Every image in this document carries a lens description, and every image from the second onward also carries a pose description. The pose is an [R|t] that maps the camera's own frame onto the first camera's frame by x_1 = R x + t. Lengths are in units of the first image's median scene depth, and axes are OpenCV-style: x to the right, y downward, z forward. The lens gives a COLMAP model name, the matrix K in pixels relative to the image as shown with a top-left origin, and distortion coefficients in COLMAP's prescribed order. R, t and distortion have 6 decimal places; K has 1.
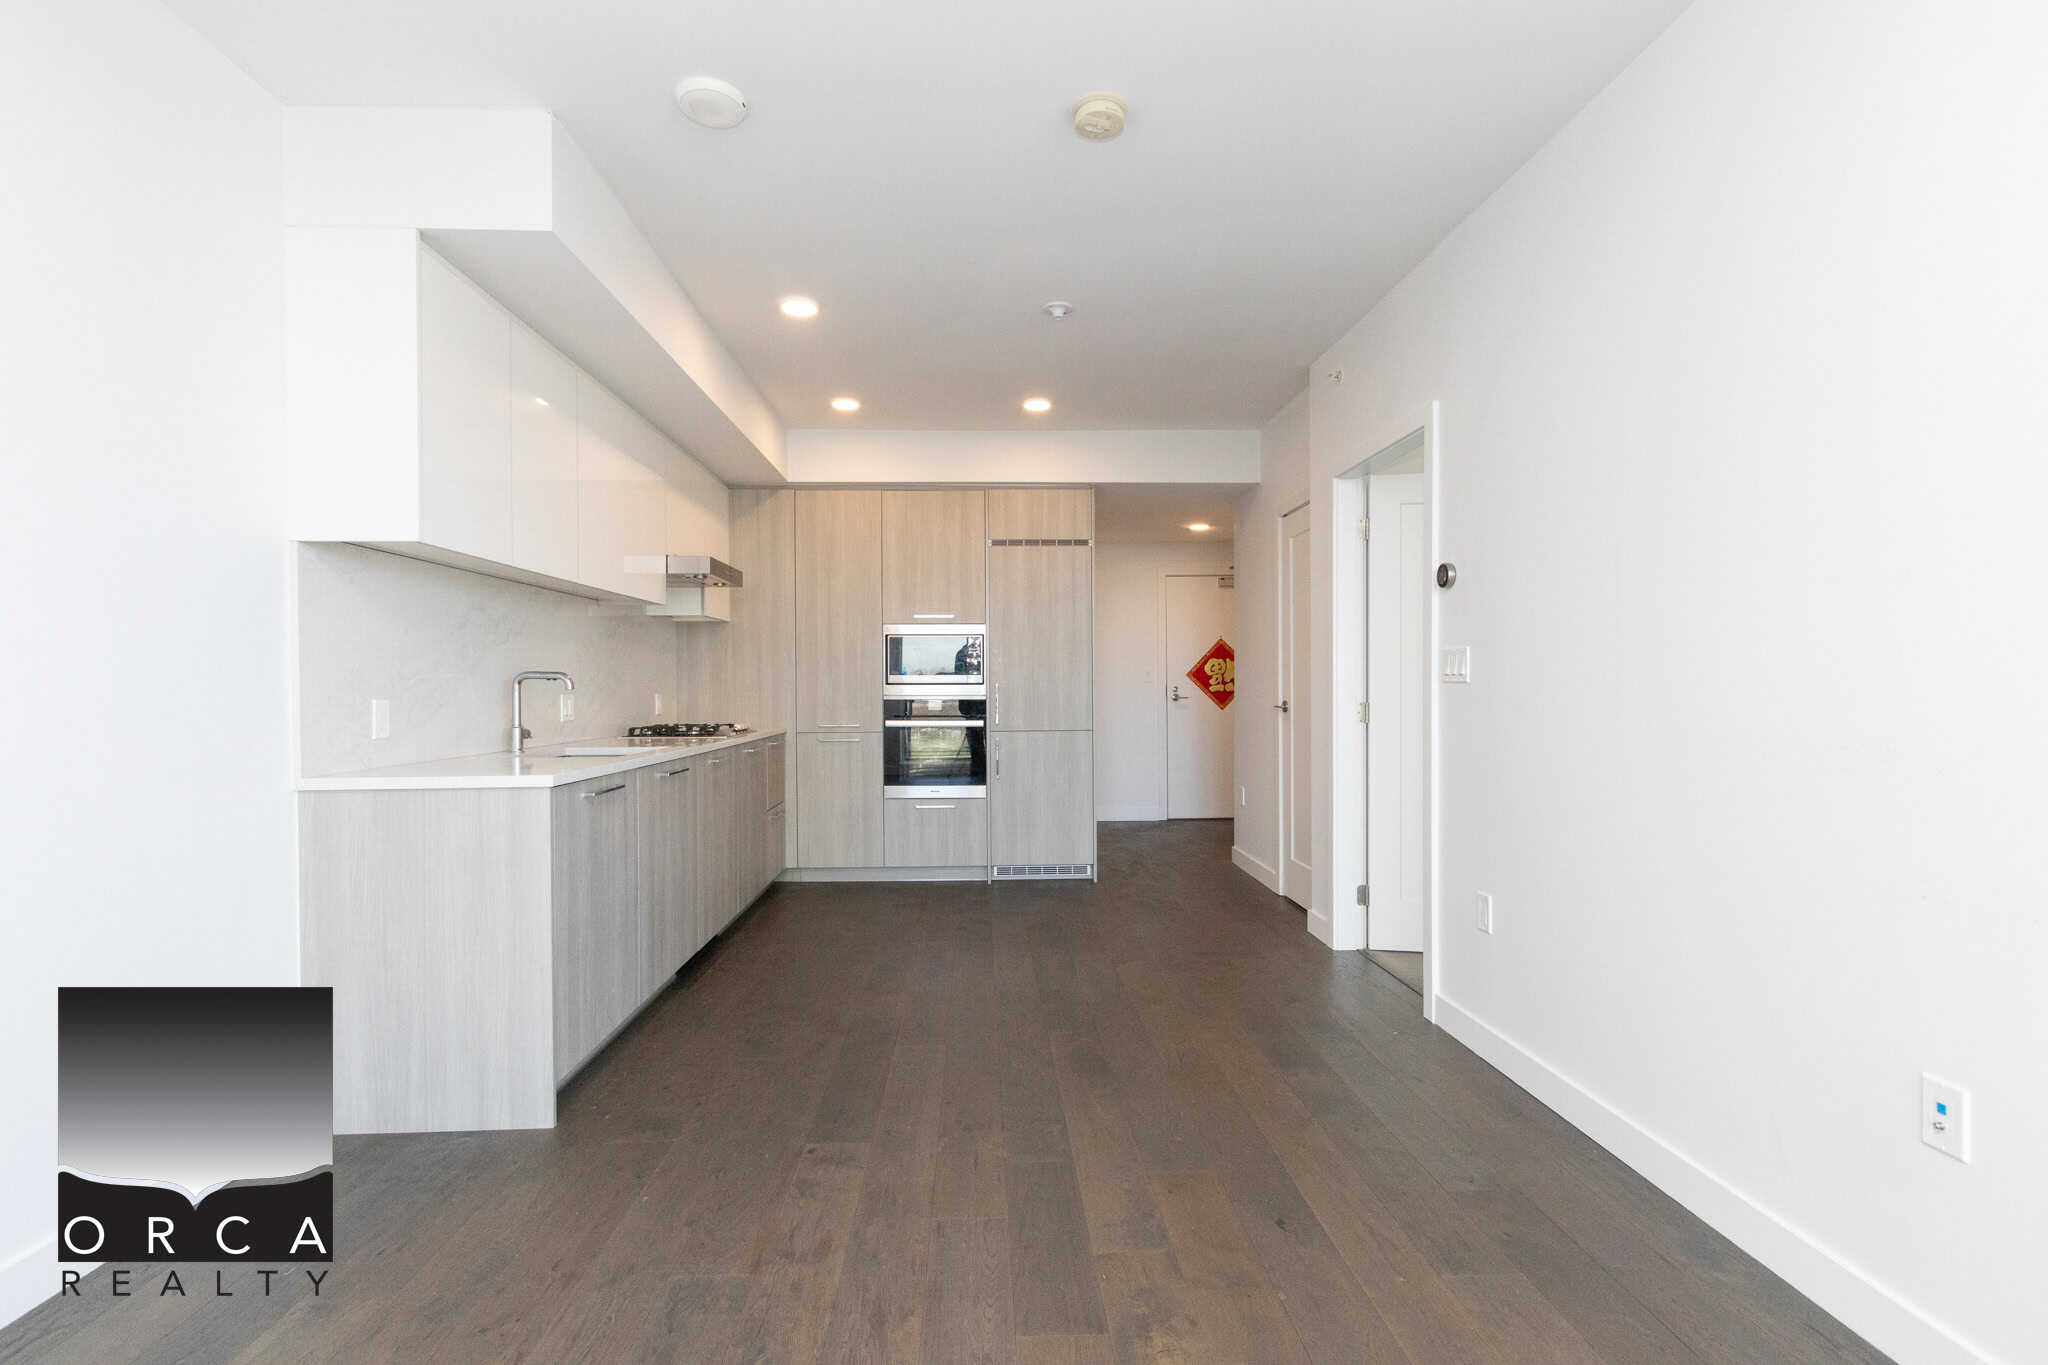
lens RADIAL K [[934.5, 0, 1019.4], [0, 934.5, 685.4], [0, 0, 1]] dist [0.015684, -0.001365]
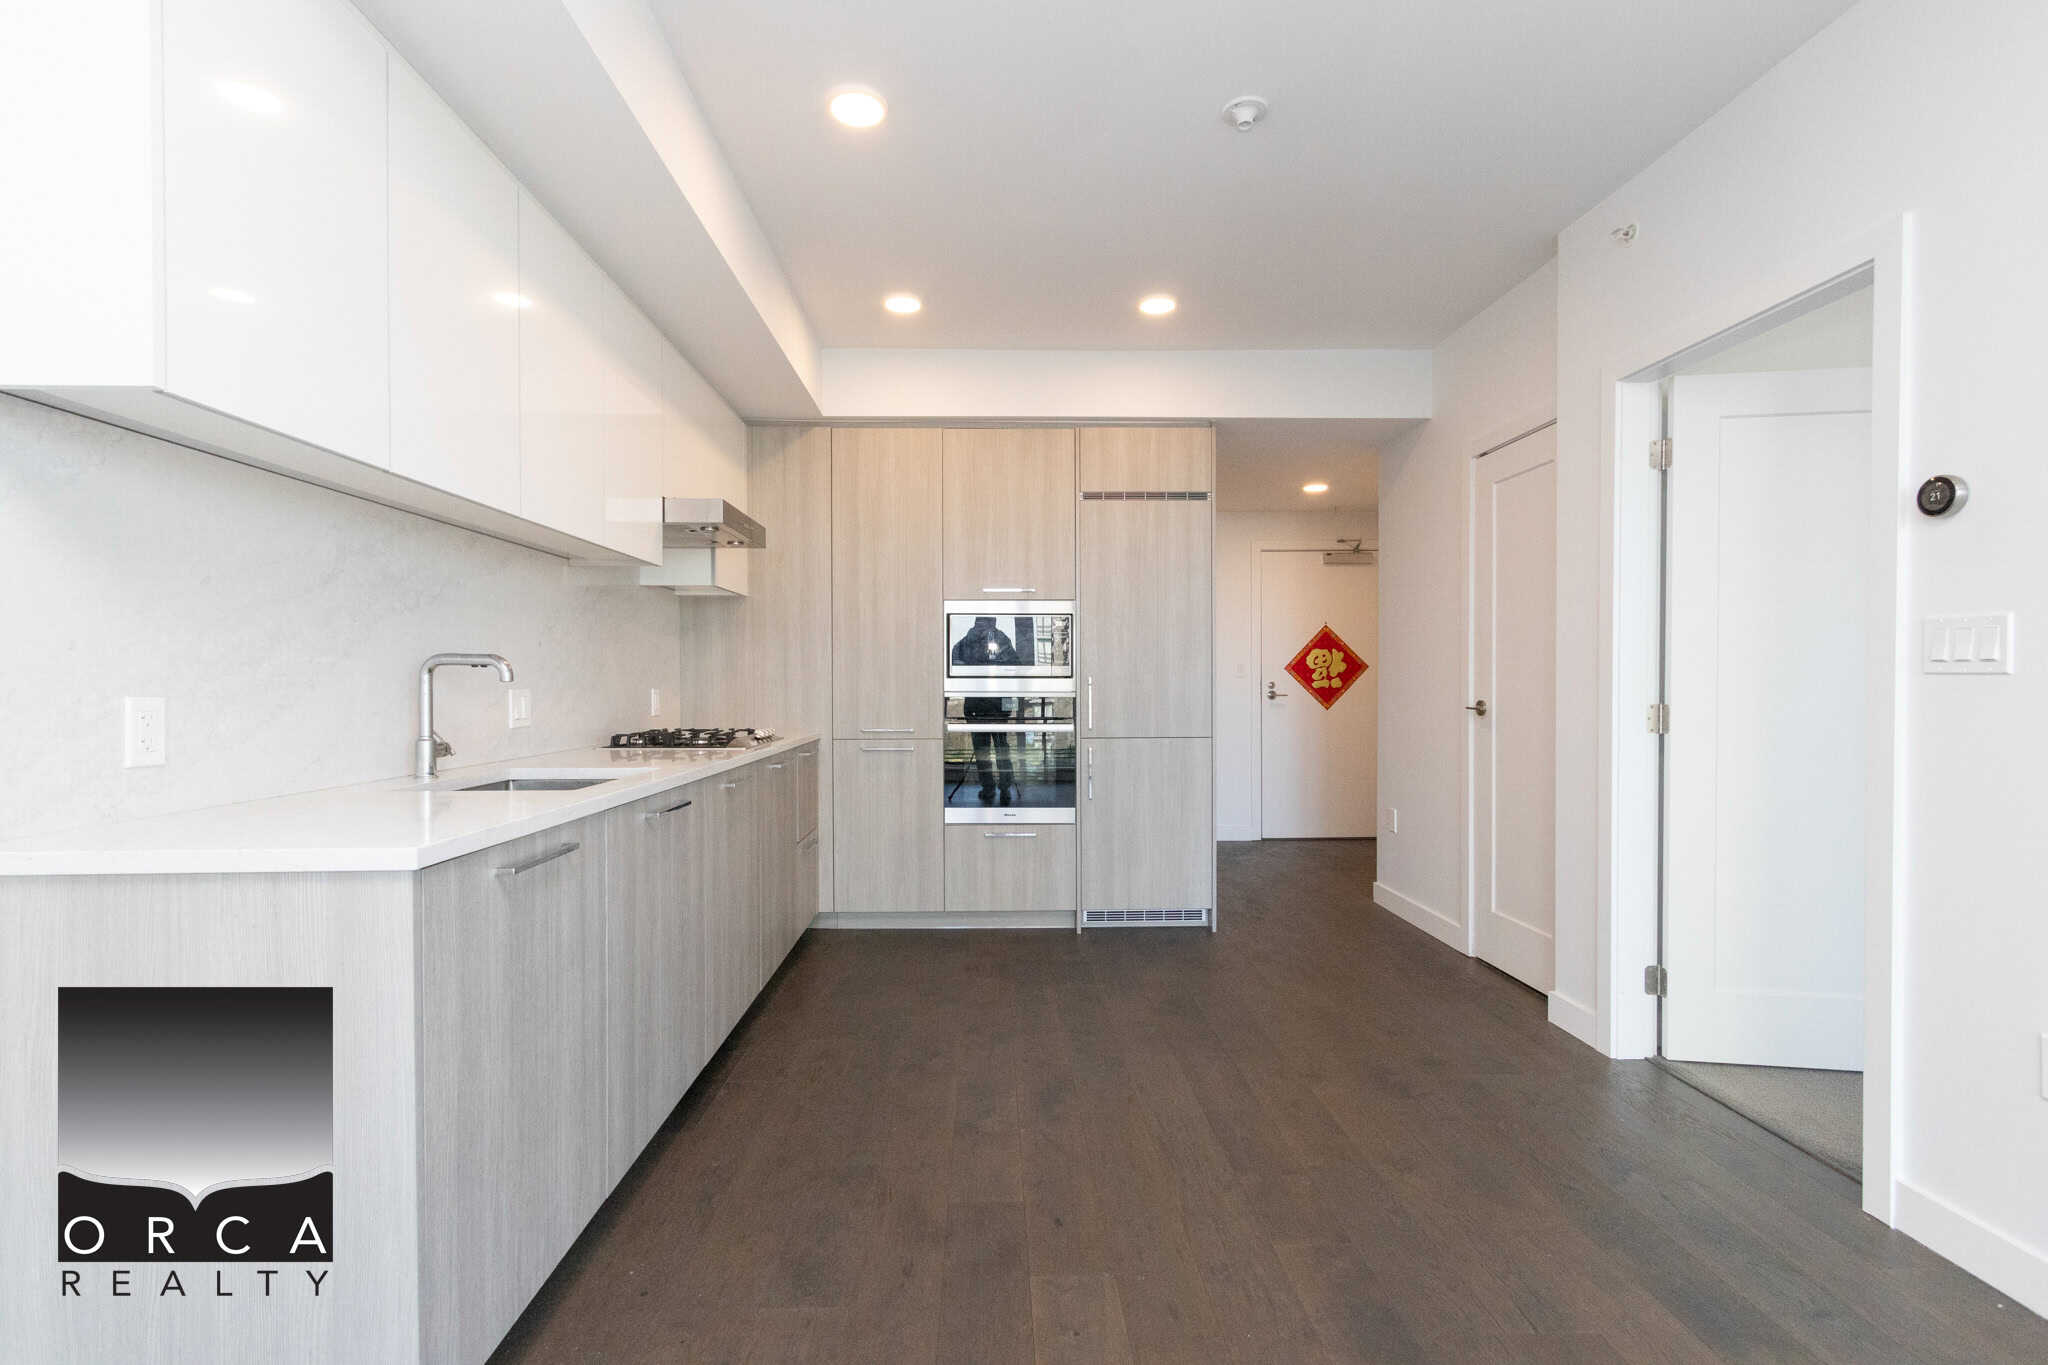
lens RADIAL K [[934.5, 0, 1021.8], [0, 934.5, 684.7], [0, 0, 1]] dist [0.015684, -0.001365]
pose [[0.999960, 0.003144, -0.008390, -0.080361], [-0.003114, 0.999989, 0.003635, 0.002054], [0.008402, -0.003609, 0.999958, 0.239531]]
